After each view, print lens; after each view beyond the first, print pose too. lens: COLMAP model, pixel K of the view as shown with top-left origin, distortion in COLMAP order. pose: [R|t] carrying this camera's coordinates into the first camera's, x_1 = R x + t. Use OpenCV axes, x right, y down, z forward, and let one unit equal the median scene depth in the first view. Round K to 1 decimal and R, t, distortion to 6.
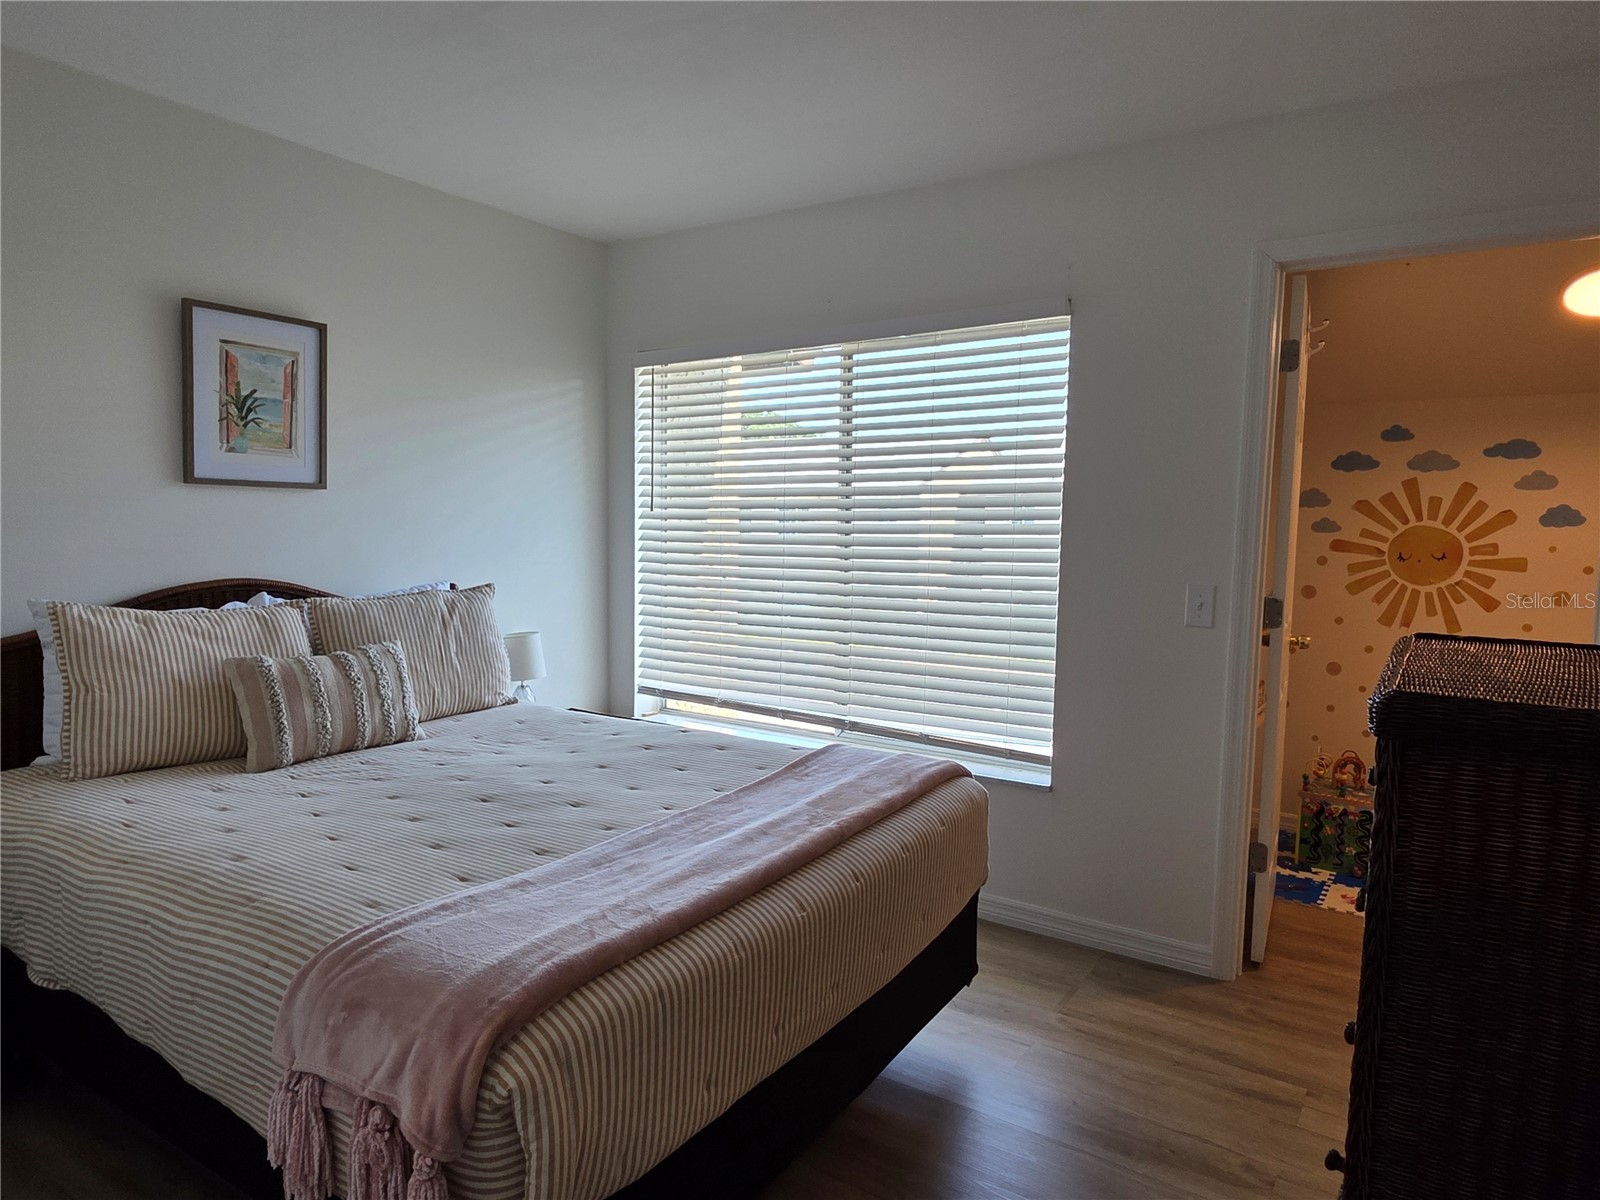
lens RADIAL K [[991.6, 0, 813.4], [0, 991.6, 606.4], [0, 0, 1]] dist [0.002918, -0.003822]
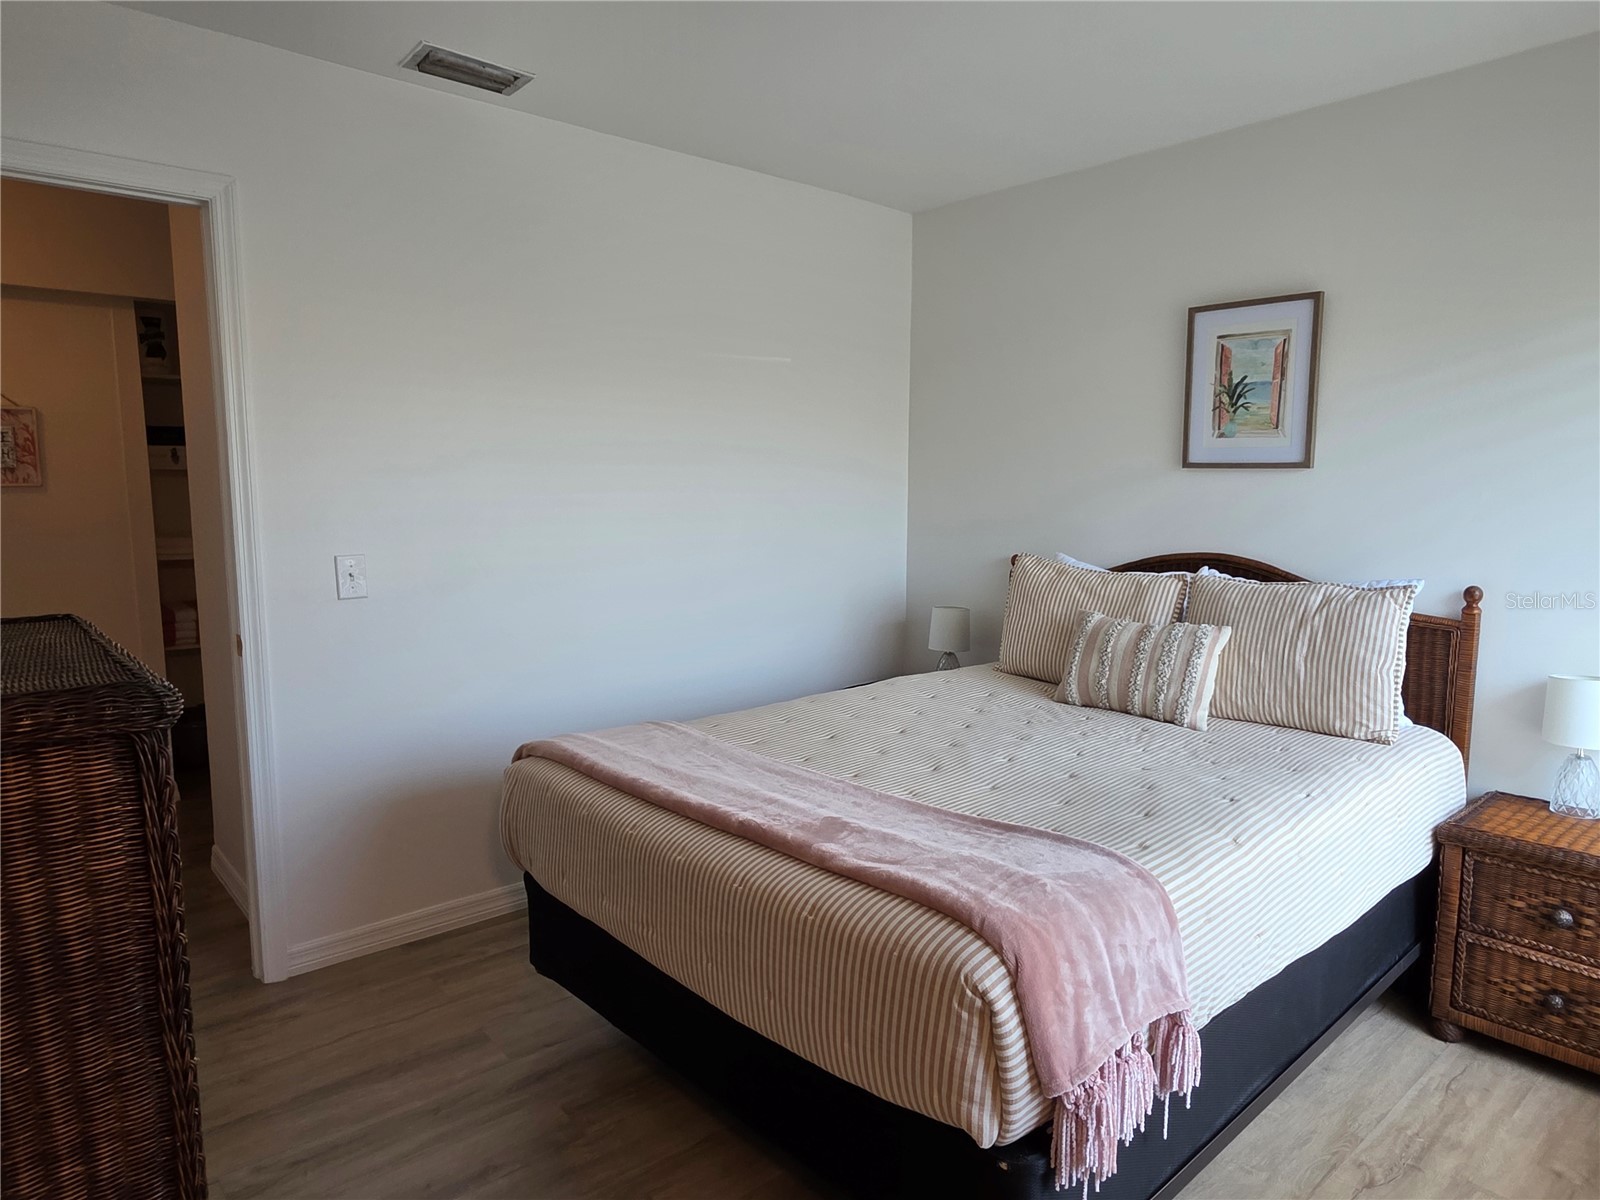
lens RADIAL K [[991.6, 0, 813.4], [0, 991.6, 606.4], [0, 0, 1]] dist [0.002918, -0.003822]
pose [[-0.269326, 0.100480, -0.957793, 0.601154], [-0.096137, 0.986769, 0.130553, -0.071311], [0.958239, 0.127241, -0.256103, 0.872017]]
